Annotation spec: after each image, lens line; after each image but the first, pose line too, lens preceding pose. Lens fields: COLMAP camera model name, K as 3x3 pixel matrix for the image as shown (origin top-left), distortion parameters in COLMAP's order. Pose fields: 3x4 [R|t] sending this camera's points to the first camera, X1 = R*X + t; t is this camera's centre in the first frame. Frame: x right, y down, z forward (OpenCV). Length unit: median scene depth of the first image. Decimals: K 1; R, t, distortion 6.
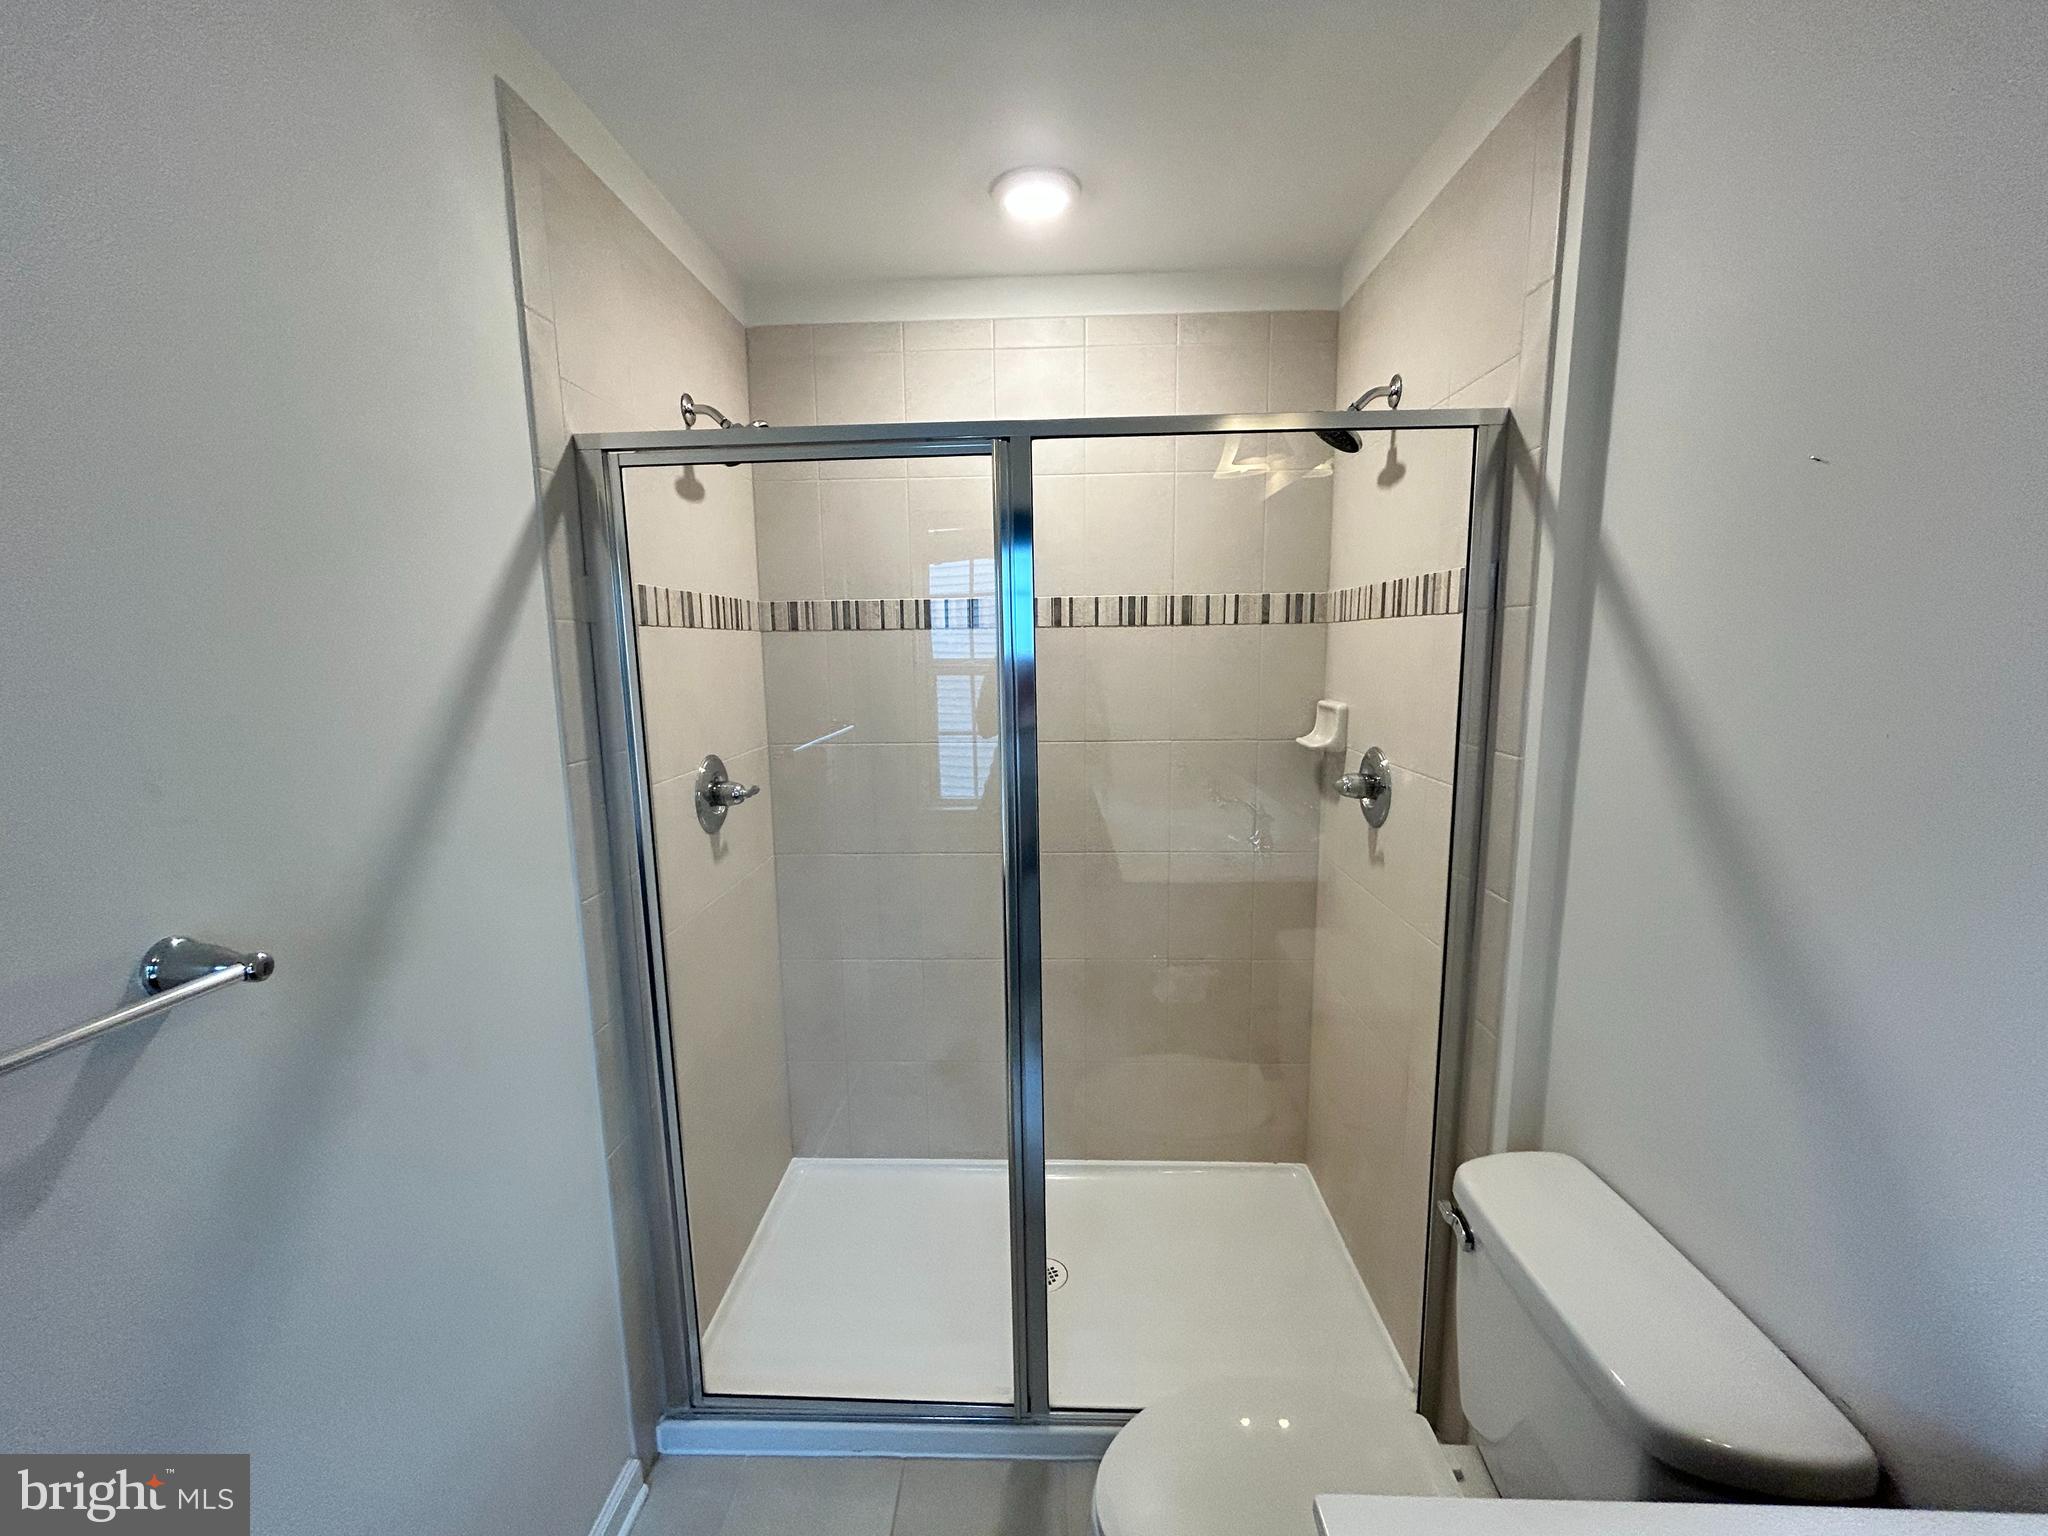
lens RADIAL K [[824.5, 0, 1025.5], [0, 824.5, 770.1], [0, 0, 1]] dist [-0.002063, -0.000116]
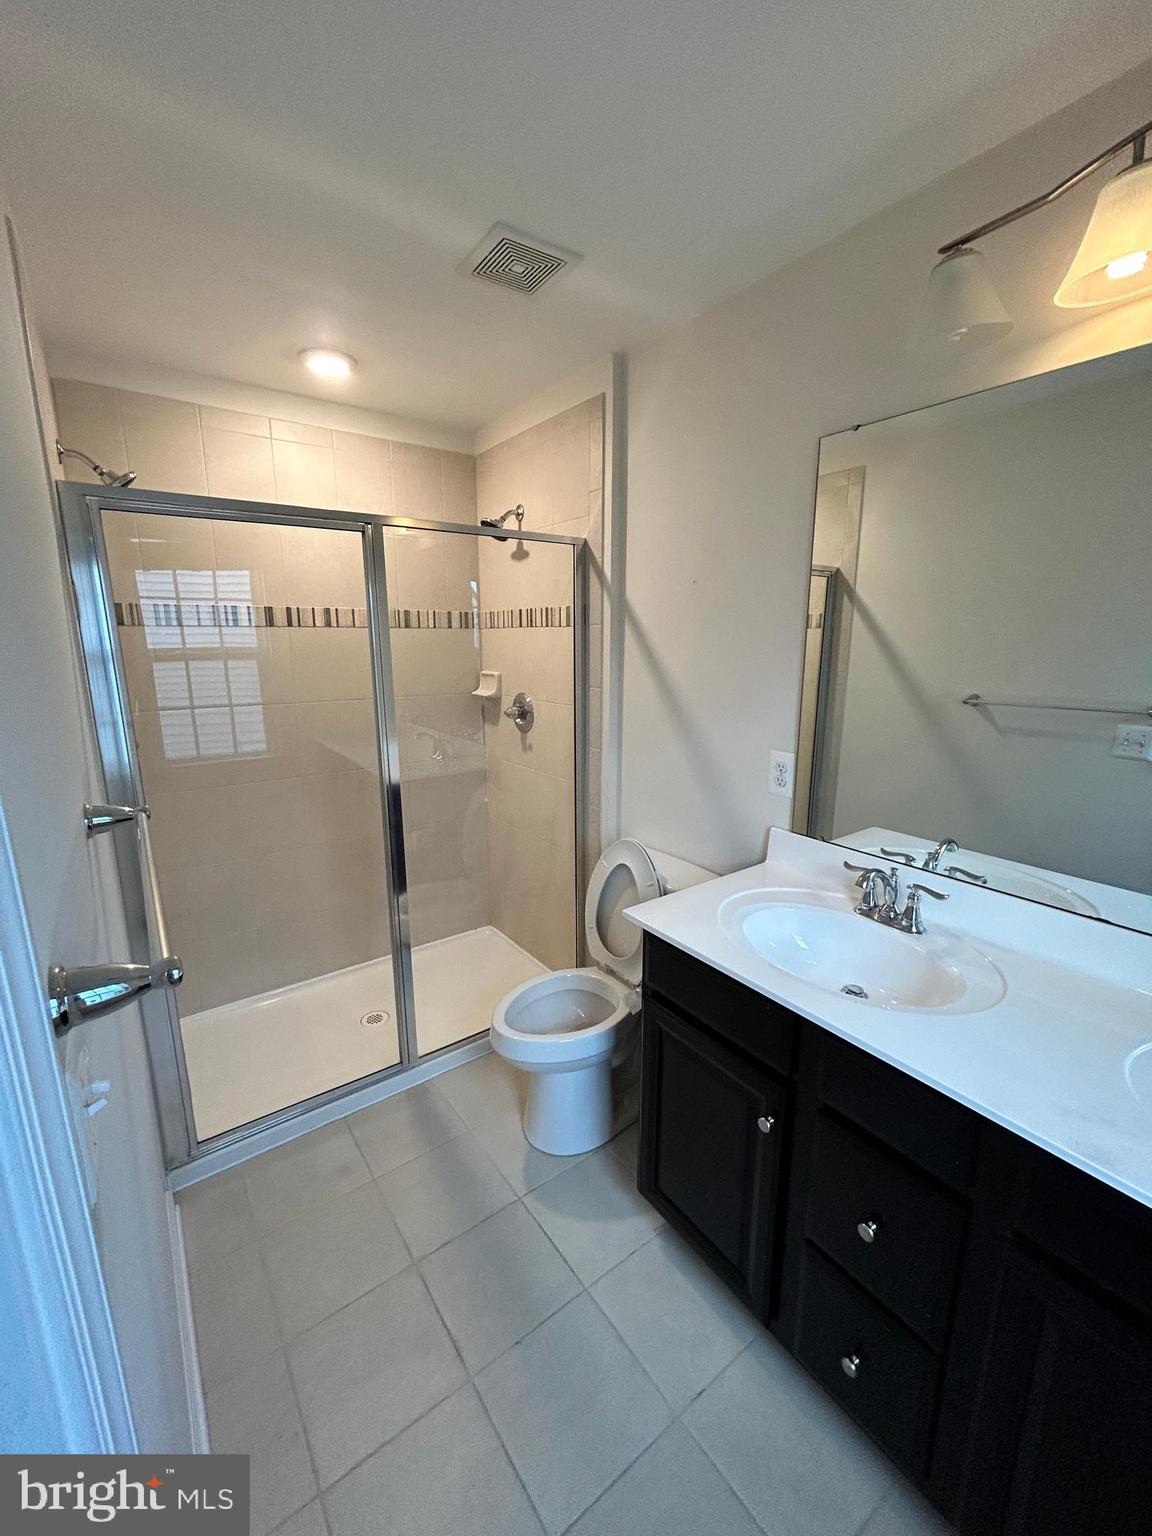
lens RADIAL K [[618.4, 0, 576.0], [0, 618.4, 768.0], [0, 0, 1]] dist [-0.002063, -0.000116]
pose [[0.785421, -0.111929, 0.608757, -0.406917], [0.082325, 0.993666, 0.076484, 0.050717], [-0.613462, -0.009956, 0.789661, -0.265758]]
